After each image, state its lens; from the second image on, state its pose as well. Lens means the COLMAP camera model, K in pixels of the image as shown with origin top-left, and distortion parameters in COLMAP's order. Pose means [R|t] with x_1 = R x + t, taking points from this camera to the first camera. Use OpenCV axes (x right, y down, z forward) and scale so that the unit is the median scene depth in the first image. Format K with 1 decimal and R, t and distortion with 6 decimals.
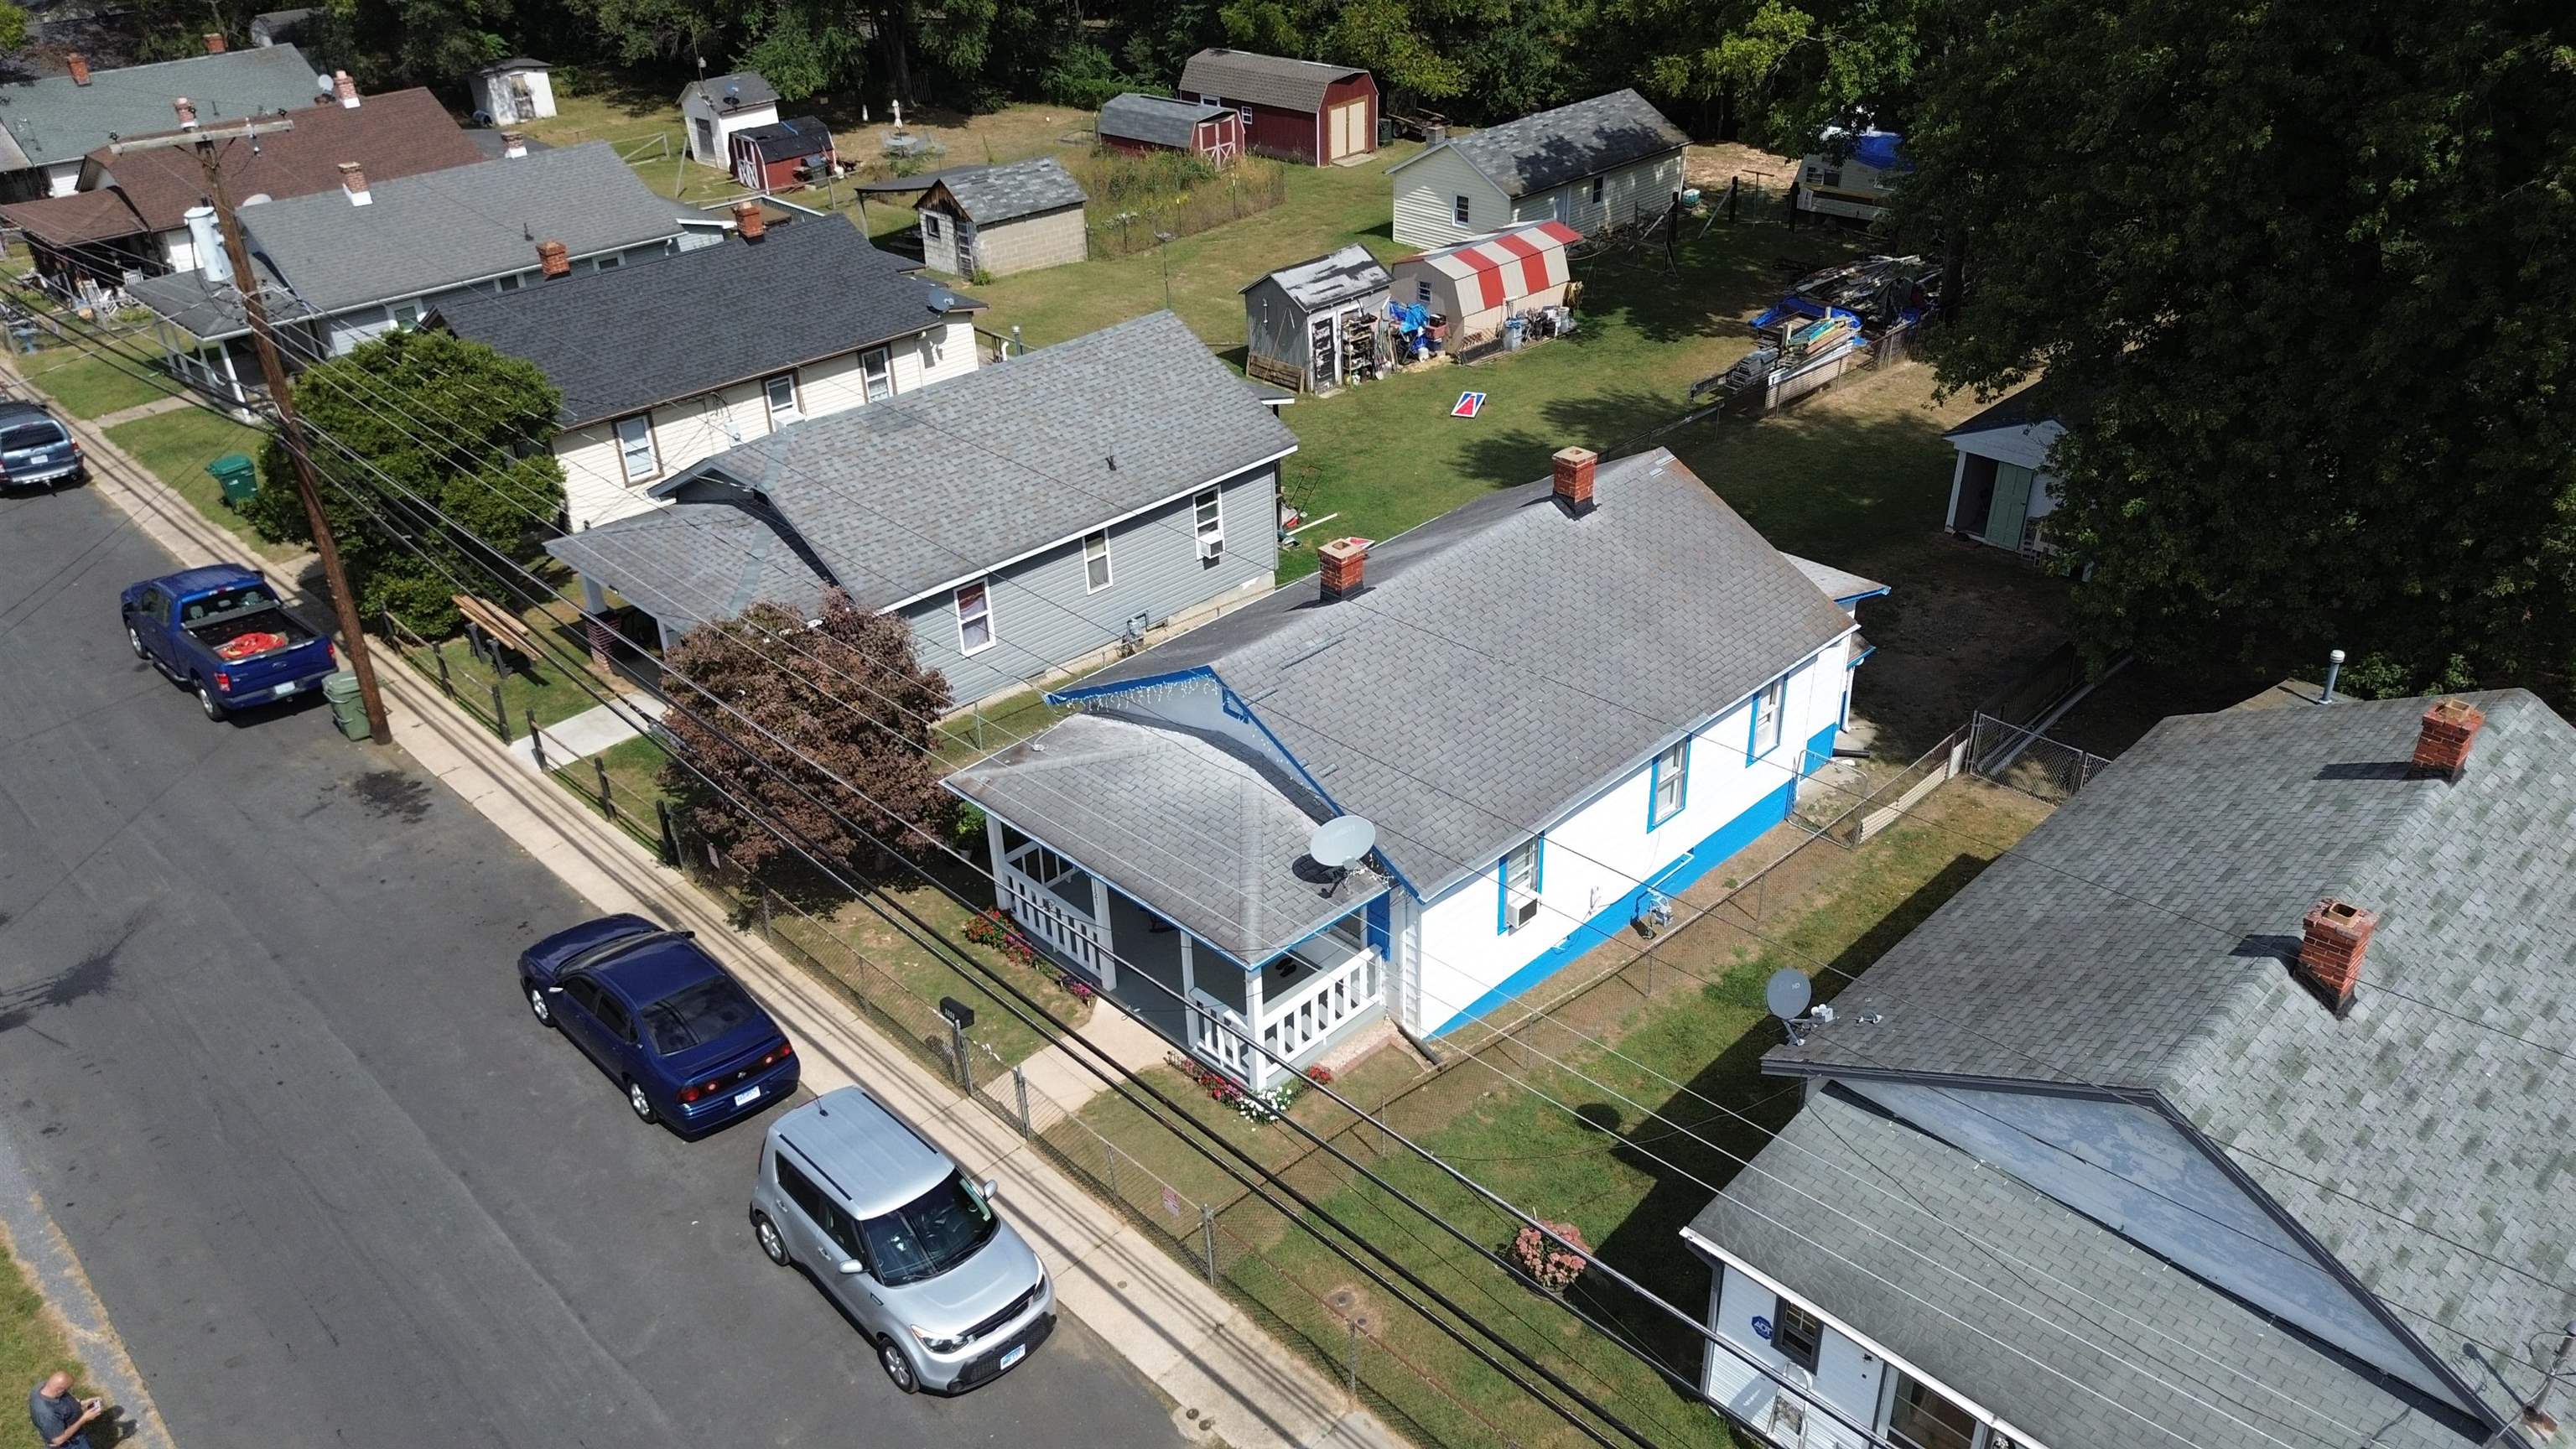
lens RADIAL K [[1831.3, 0, 1280.9], [0, 1831.3, 721.0], [0, 0, 1]] dist [0.080595, -0.083769]
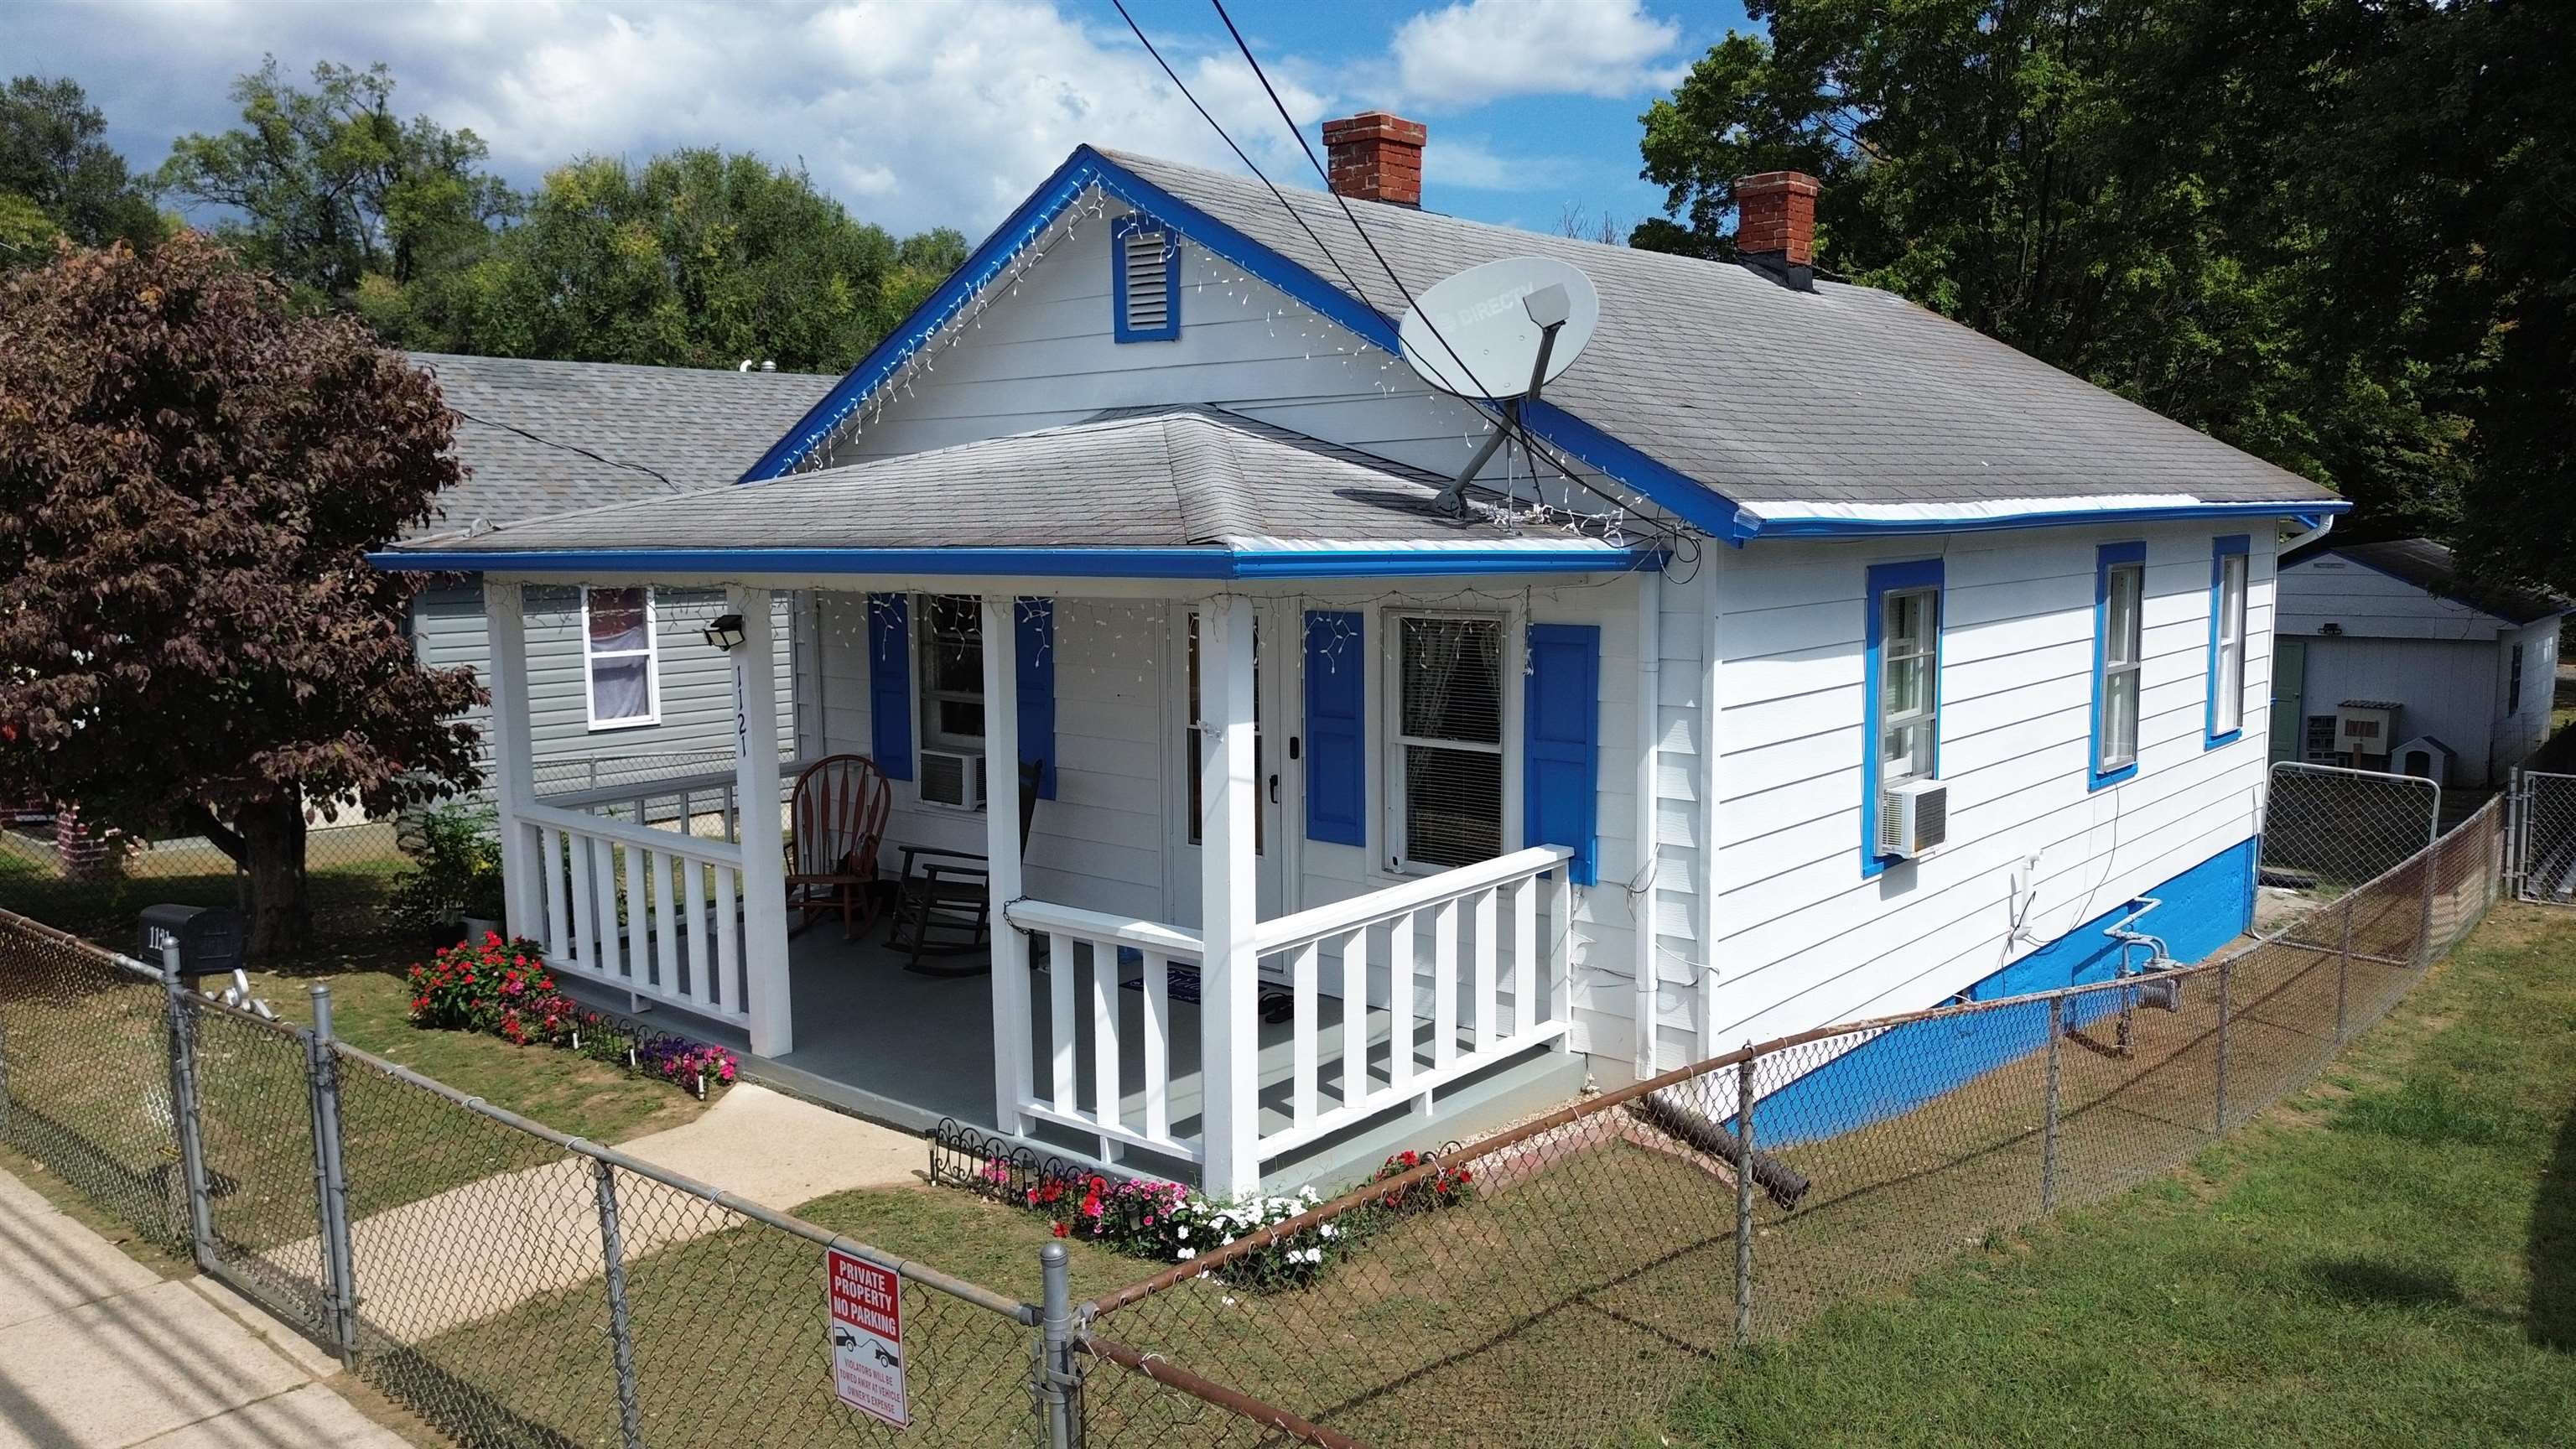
lens RADIAL K [[1831.3, 0, 1280.9], [0, 1831.3, 721.0], [0, 0, 1]] dist [0.080595, -0.083769]
pose [[0.996421, 0.011218, 0.083784, -0.029186], [0.023222, 0.916696, -0.398910, 0.238413], [-0.081279, 0.399428, 0.913155, 0.679237]]
